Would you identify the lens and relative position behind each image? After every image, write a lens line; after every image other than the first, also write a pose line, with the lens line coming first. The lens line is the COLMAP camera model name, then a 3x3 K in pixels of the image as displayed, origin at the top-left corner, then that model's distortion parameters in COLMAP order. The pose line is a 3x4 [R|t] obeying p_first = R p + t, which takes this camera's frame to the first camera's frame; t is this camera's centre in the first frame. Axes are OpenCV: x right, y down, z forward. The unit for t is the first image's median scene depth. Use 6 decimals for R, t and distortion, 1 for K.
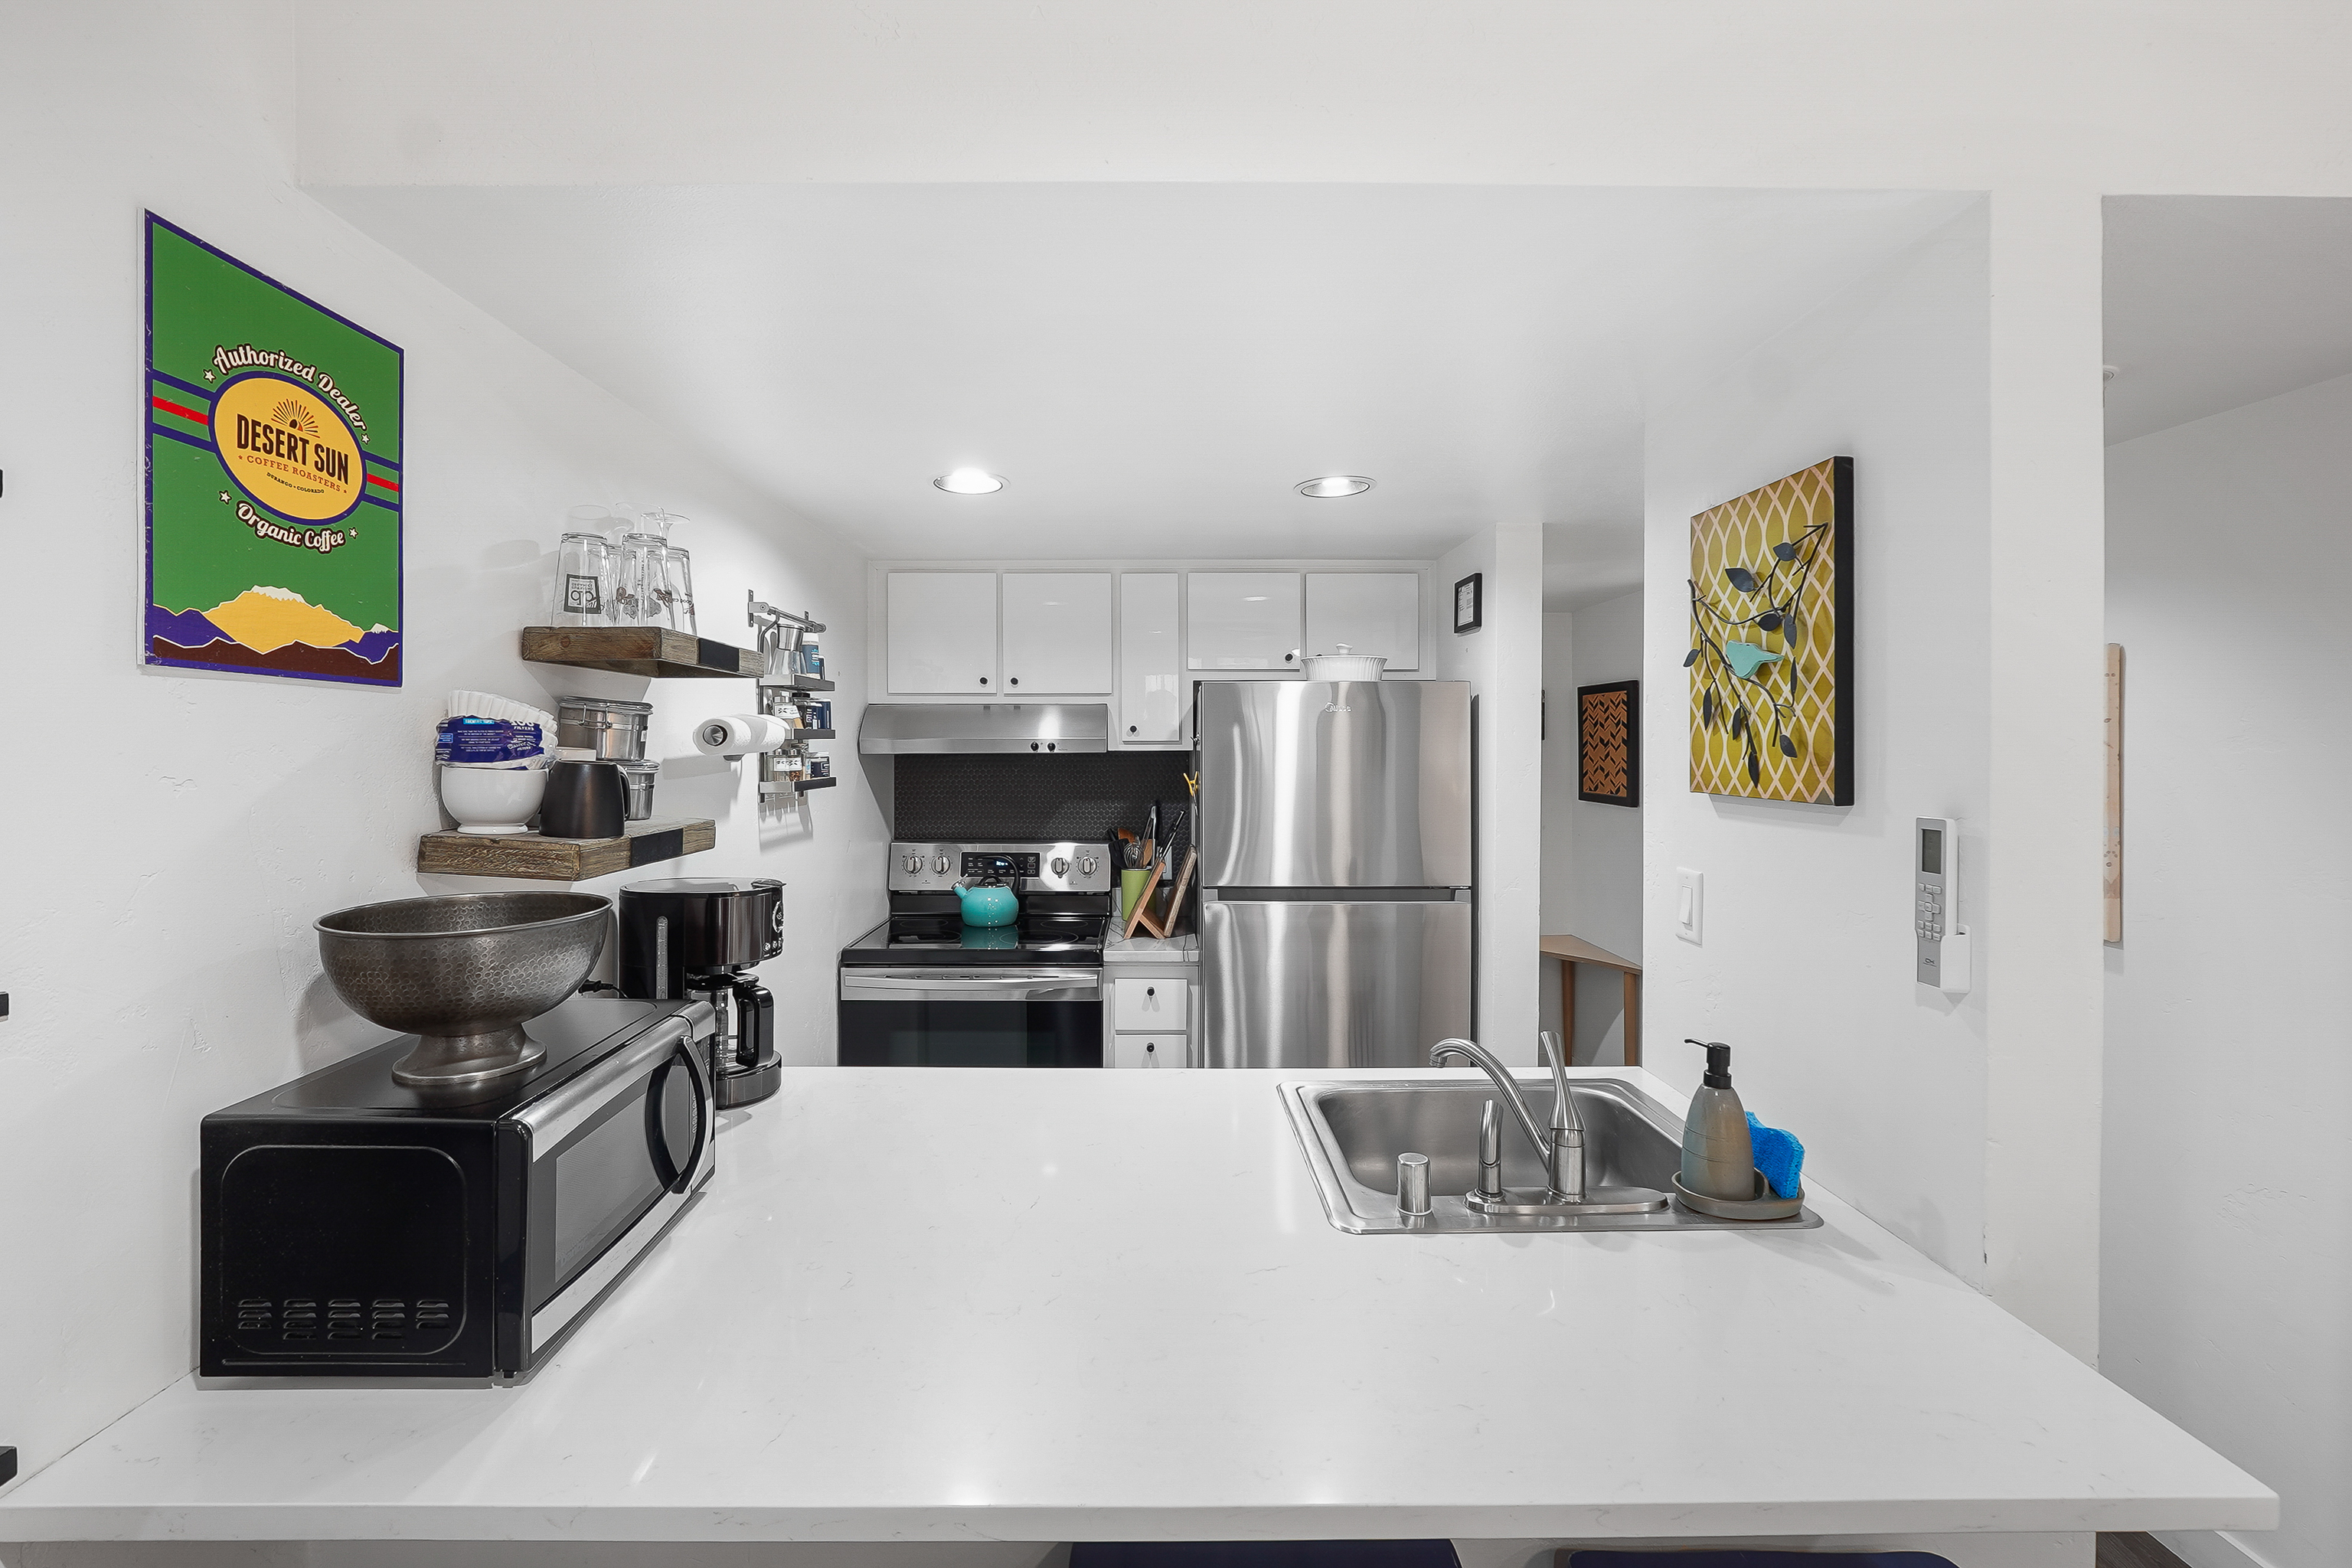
lens RADIAL K [[1014.1, 0, 1167.4], [0, 1014.1, 789.2], [0, 0, 1]] dist [-0.000194, -0.000130]
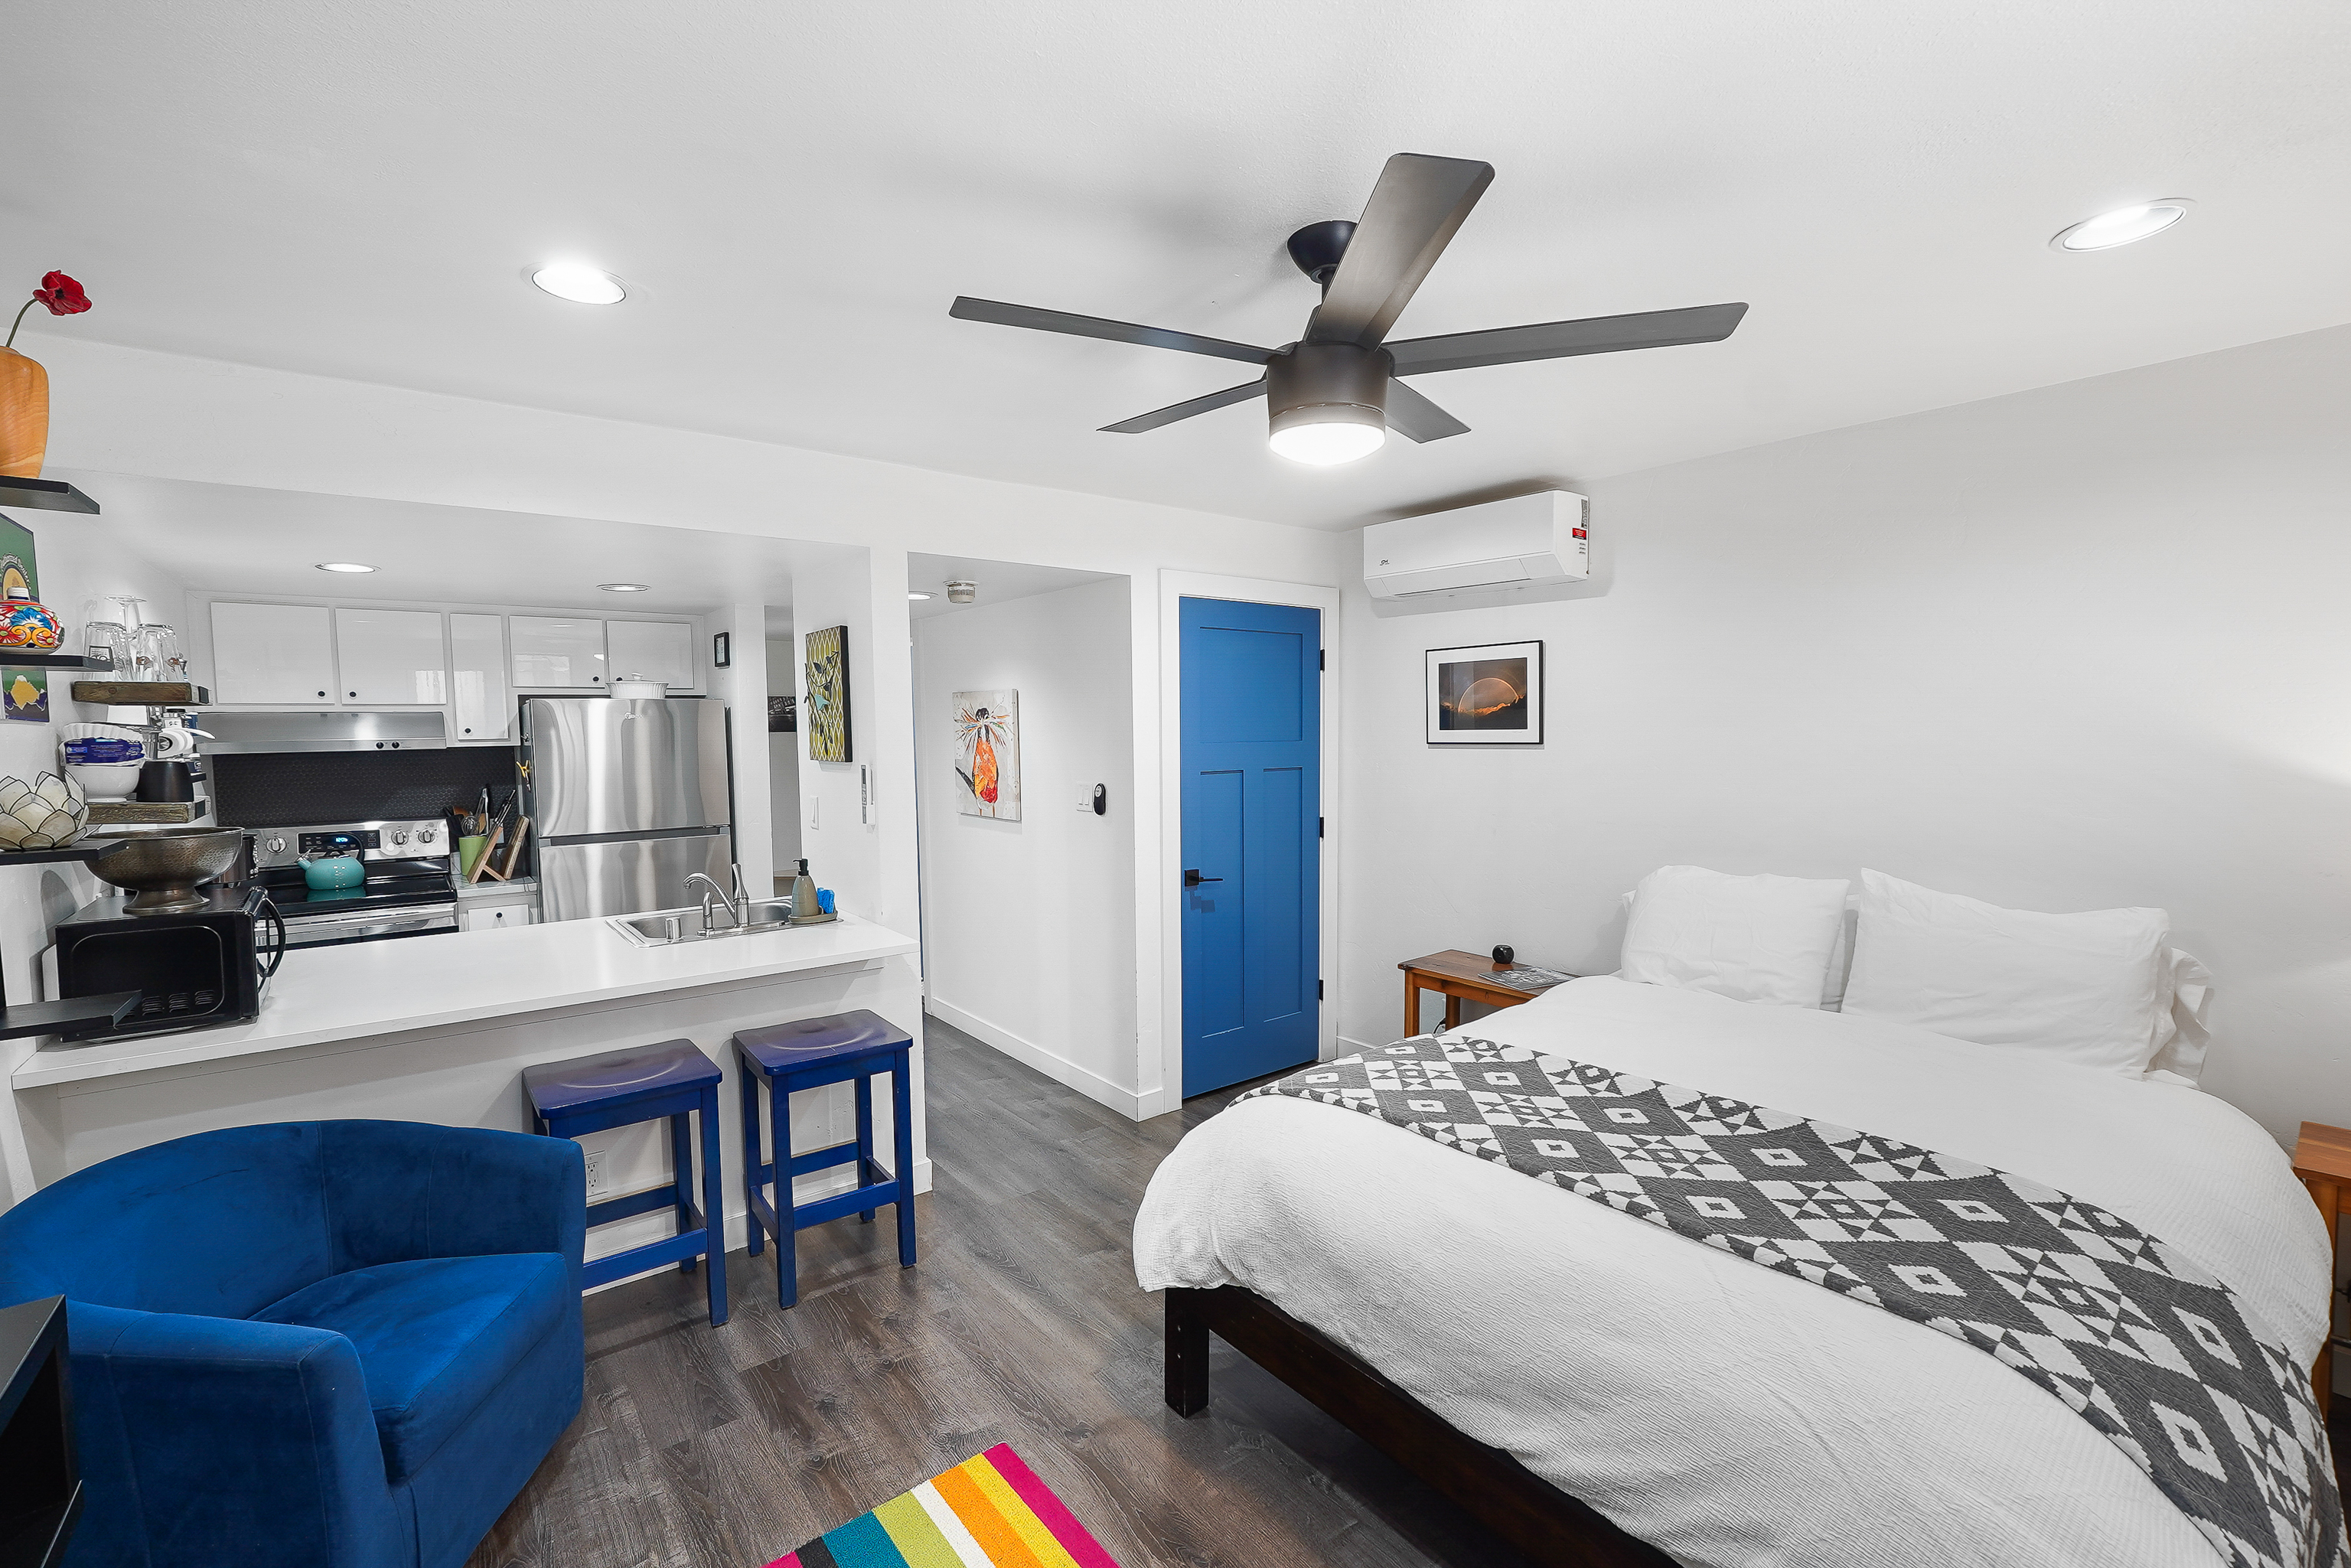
lens RADIAL K [[1013.6, 0, 1166.9], [0, 1013.6, 789.2], [0, 0, 1]] dist [-0.000194, -0.000130]
pose [[0.806484, -0.048309, 0.589280, -0.117879], [0.040078, 0.998831, 0.027033, 0.027753], [-0.589897, 0.001816, 0.807477, -0.916542]]
